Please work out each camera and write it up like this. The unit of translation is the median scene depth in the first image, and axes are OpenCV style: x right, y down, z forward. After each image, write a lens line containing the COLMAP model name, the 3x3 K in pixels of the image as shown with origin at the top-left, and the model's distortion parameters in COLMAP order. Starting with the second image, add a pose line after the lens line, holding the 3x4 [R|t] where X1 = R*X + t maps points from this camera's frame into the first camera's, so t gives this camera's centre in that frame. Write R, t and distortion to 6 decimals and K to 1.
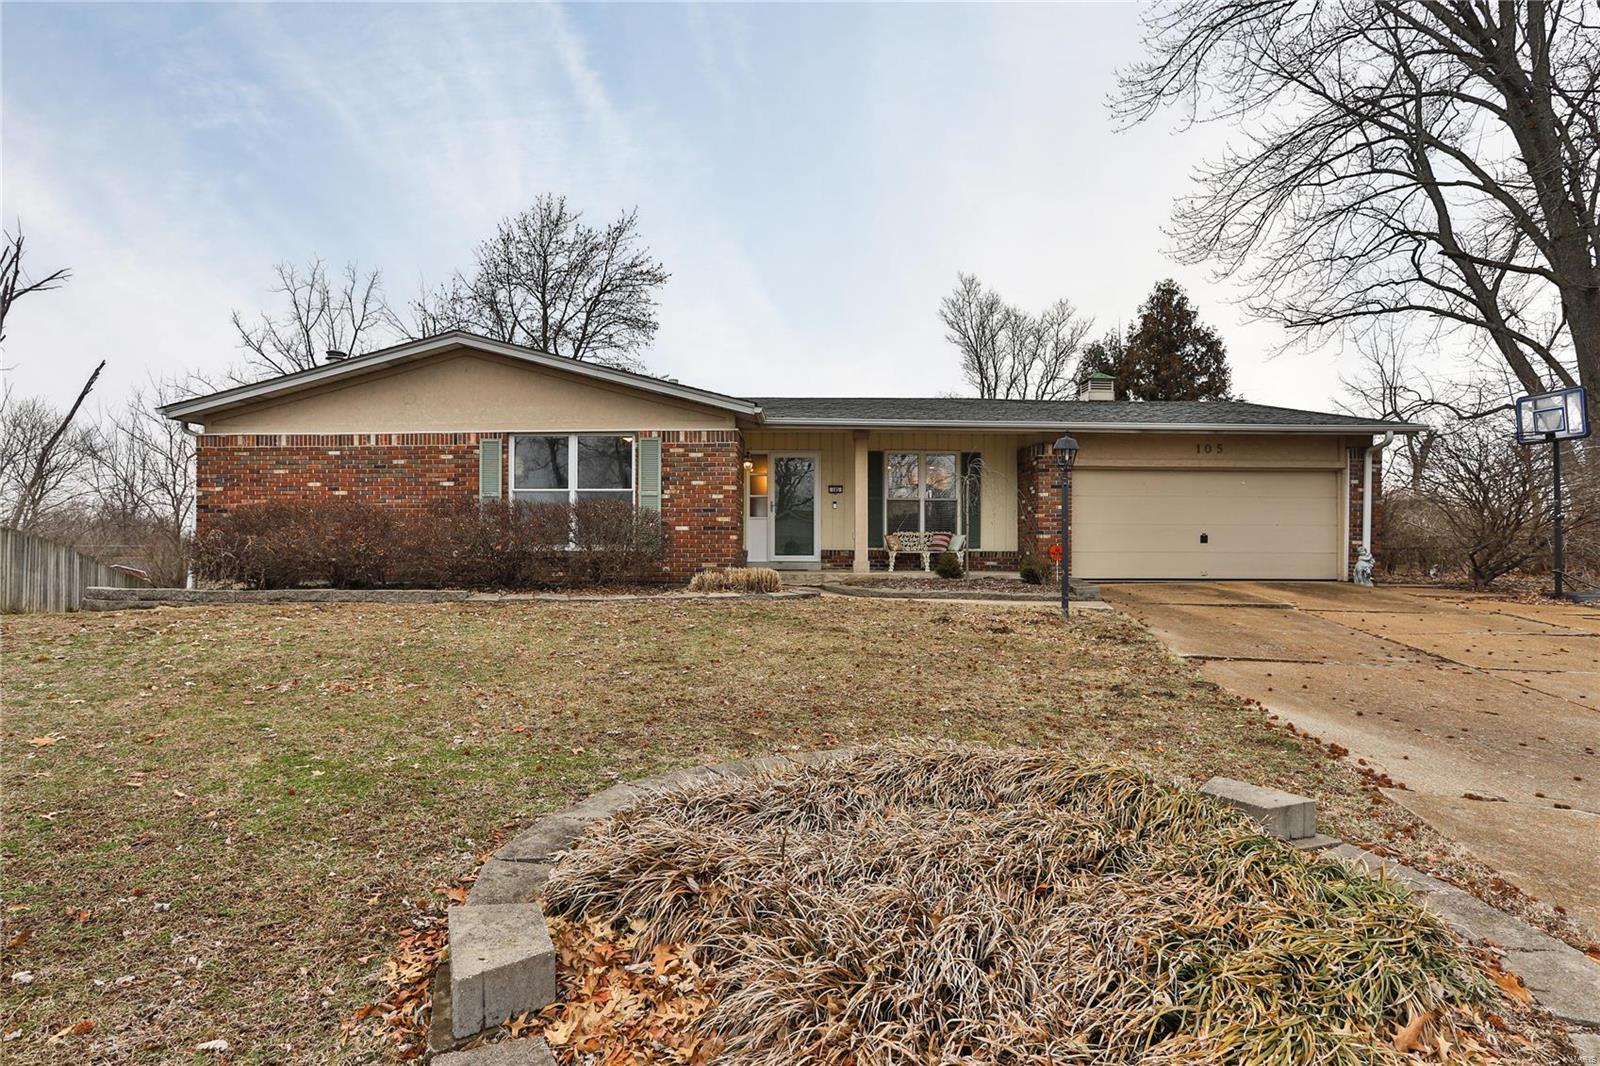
lens RADIAL K [[825.4, 0, 805.3], [0, 825.4, 534.0], [0, 0, 1]] dist [-0.046526, 0.027435]
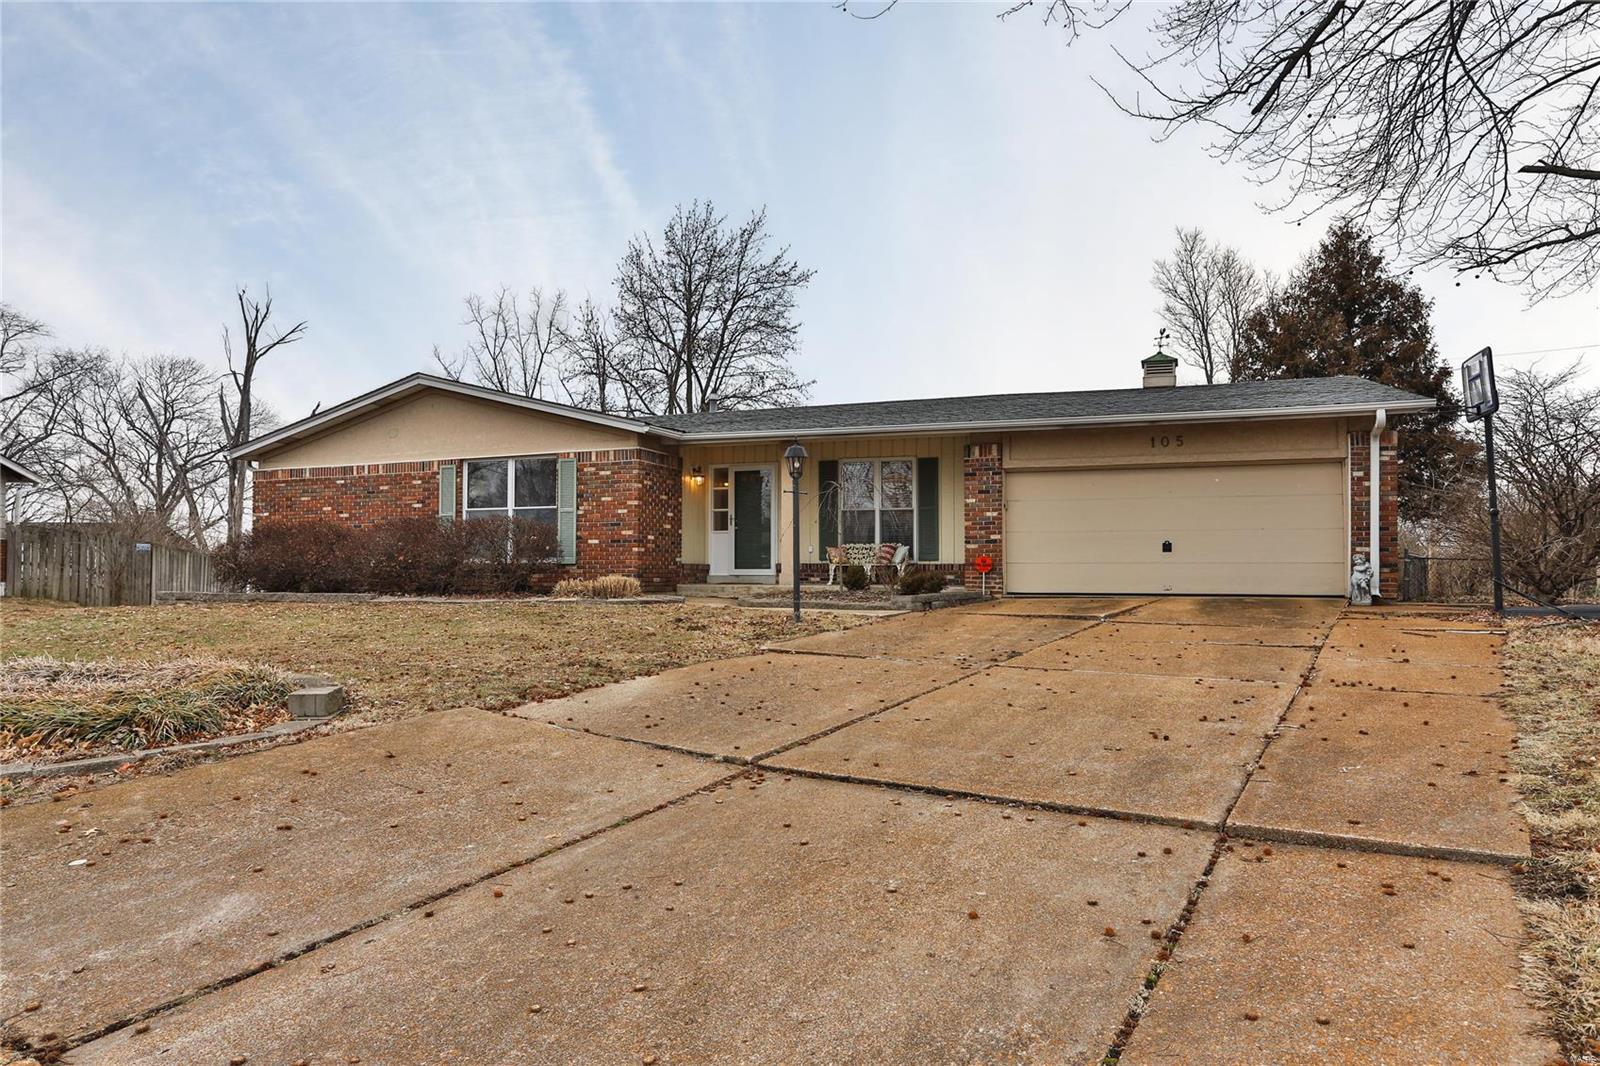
lens RADIAL K [[1005.0, 0, 804.7], [0, 1005.0, 531.4], [0, 0, 1]] dist [-0.018095, 0.002240]
pose [[0.936201, -0.016541, -0.351076, 0.561924], [0.006378, 0.999527, -0.030086, 0.020606], [0.351408, 0.025927, 0.935863, -0.125312]]
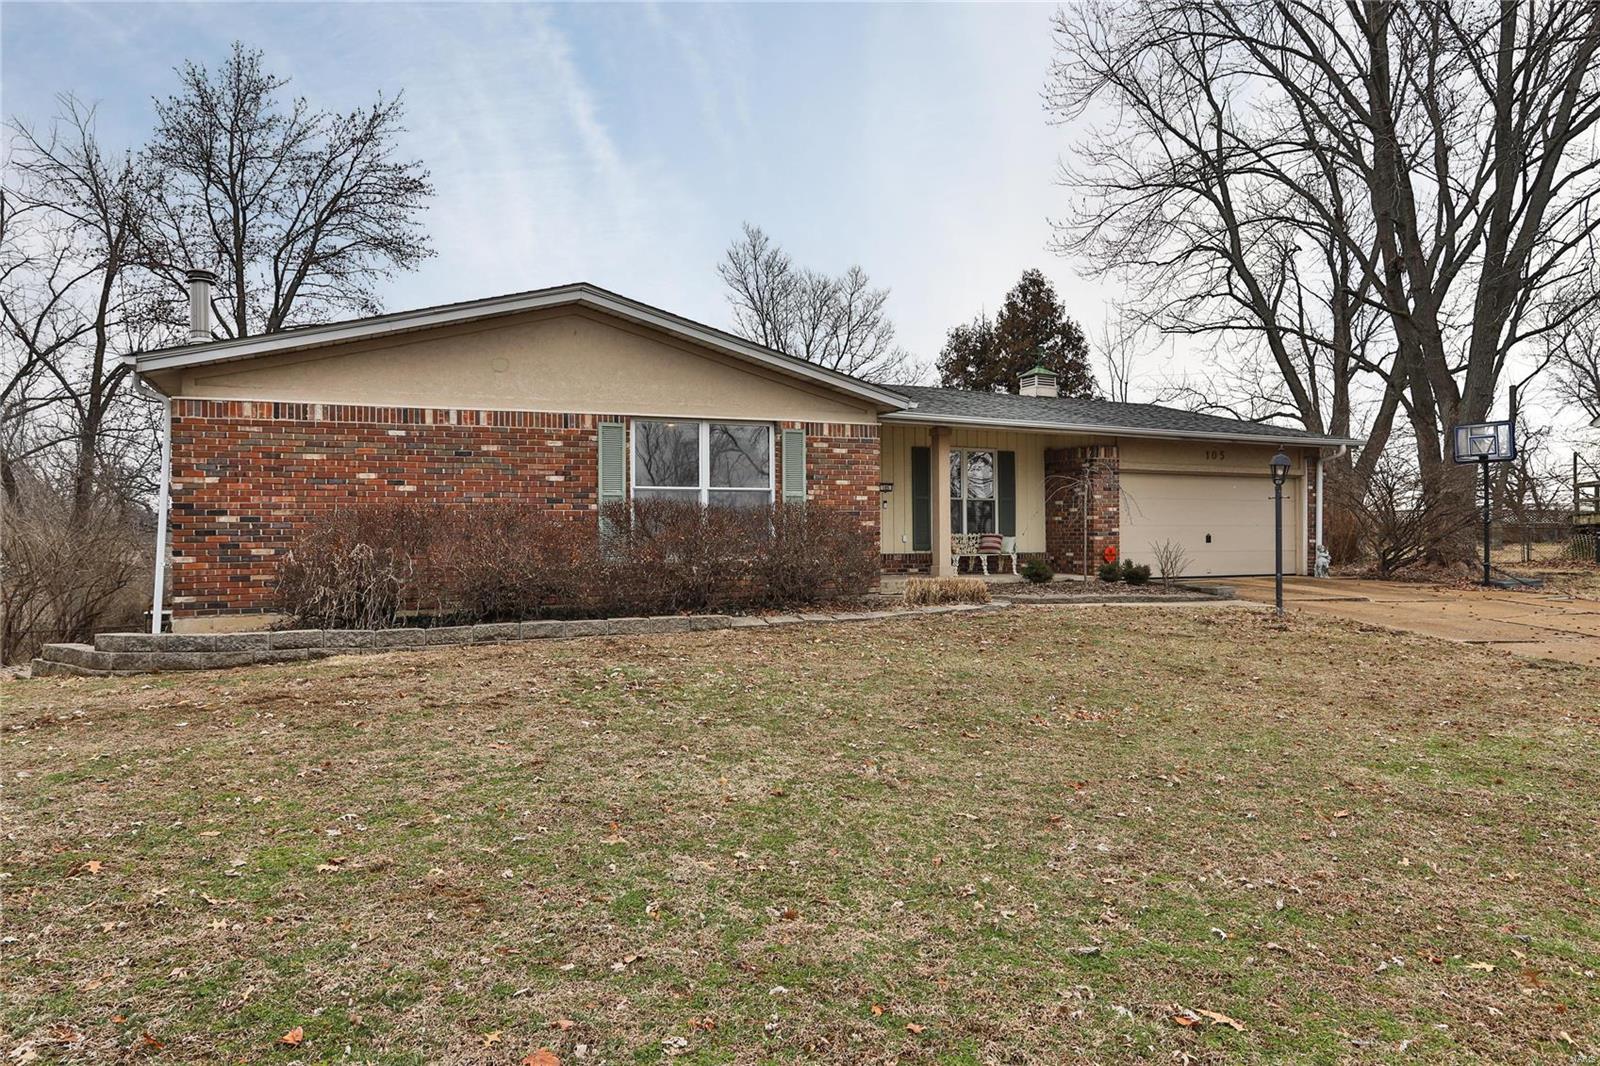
lens RADIAL K [[1005.0, 0, 807.5], [0, 1005.0, 540.6], [0, 0, 1]] dist [-0.018095, 0.002240]
pose [[0.902787, -0.009702, 0.429978, -0.626026], [0.000021, 0.999747, 0.022514, -0.023519], [-0.430087, -0.020316, 0.902559, 0.035486]]
